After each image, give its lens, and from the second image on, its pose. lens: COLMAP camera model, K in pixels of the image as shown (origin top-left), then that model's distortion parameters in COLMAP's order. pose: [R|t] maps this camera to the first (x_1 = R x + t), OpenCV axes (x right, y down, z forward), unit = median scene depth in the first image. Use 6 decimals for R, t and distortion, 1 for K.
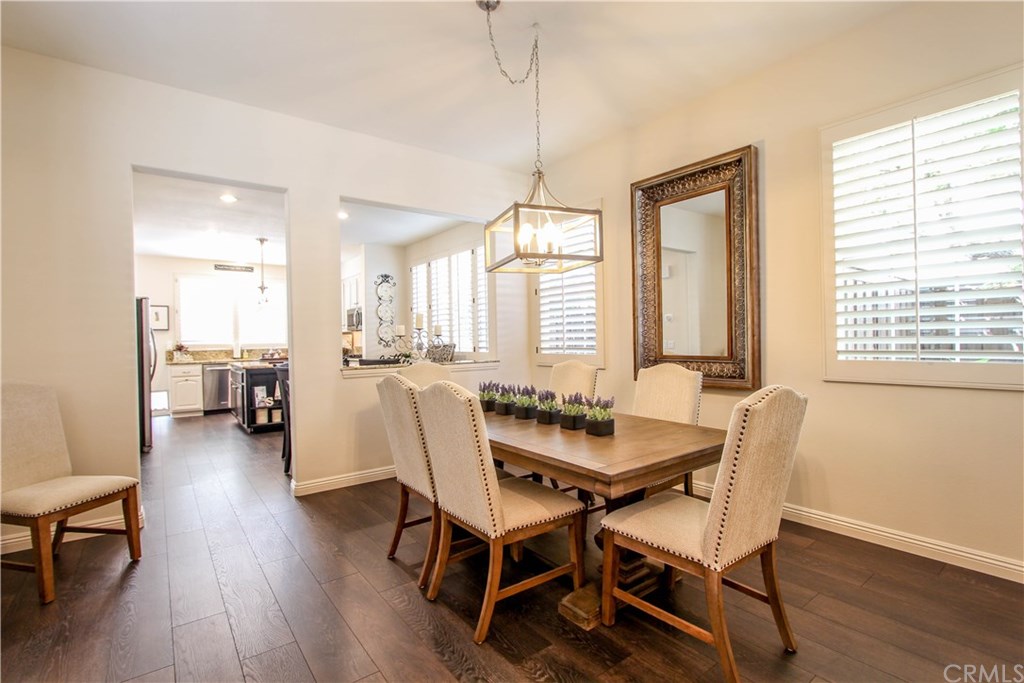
lens RADIAL K [[473.8, 0, 510.0], [0, 473.8, 340.8], [0, 0, 1]] dist [-0.018857, 0.000999]
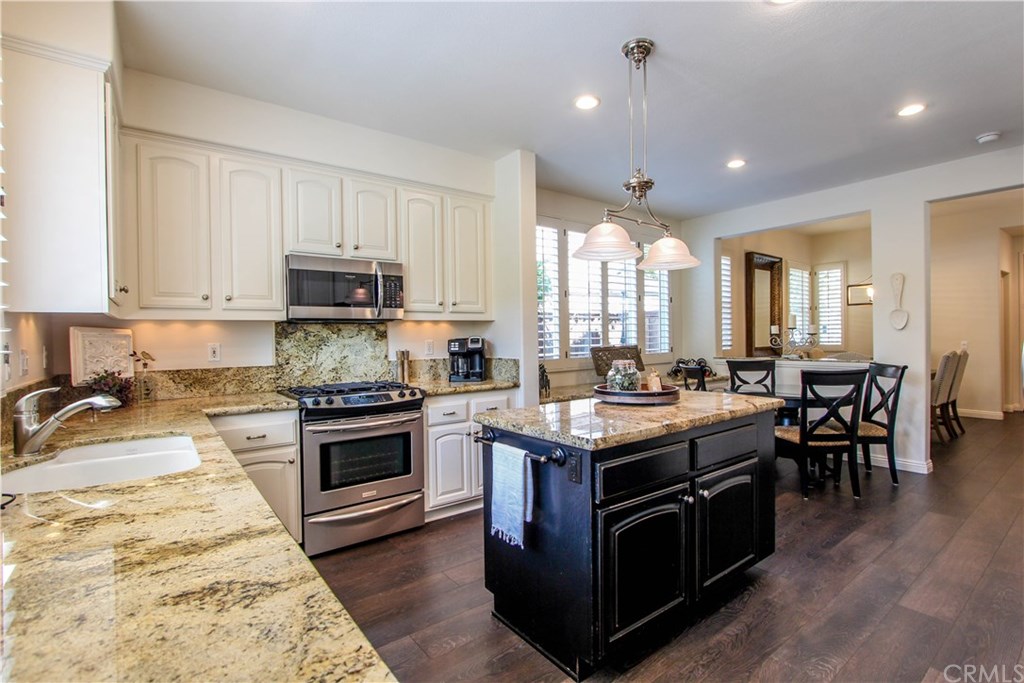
lens RADIAL K [[479.2, 0, 511.8], [0, 479.2, 336.5], [0, 0, 1]] dist [-0.019619, 0.001398]
pose [[-0.007031, 0.016263, 0.999843, -0.785173], [0.018548, 0.999698, -0.016130, 0.000281], [-0.999803, 0.018431, -0.007330, 0.987507]]
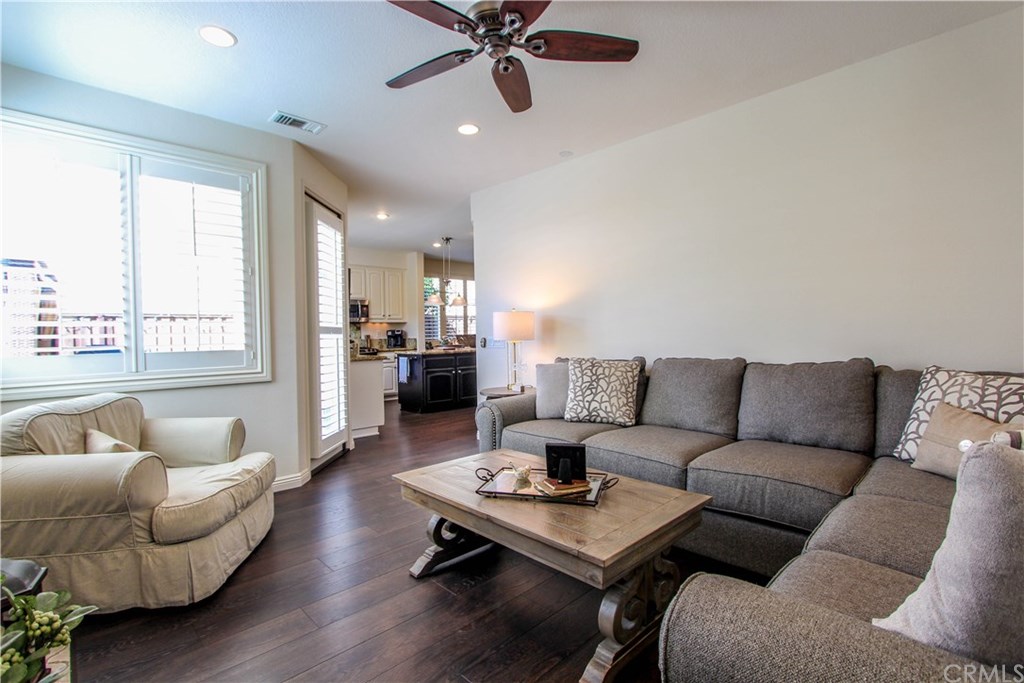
lens RADIAL K [[479.2, 0, 507.0], [0, 479.2, 339.5], [0, 0, 1]] dist [-0.019619, 0.001398]
pose [[-0.122384, 0.004771, 0.992471, -1.490341], [0.019531, 0.999806, -0.002397, 0.025029], [-0.992291, 0.019091, -0.122454, 0.901012]]
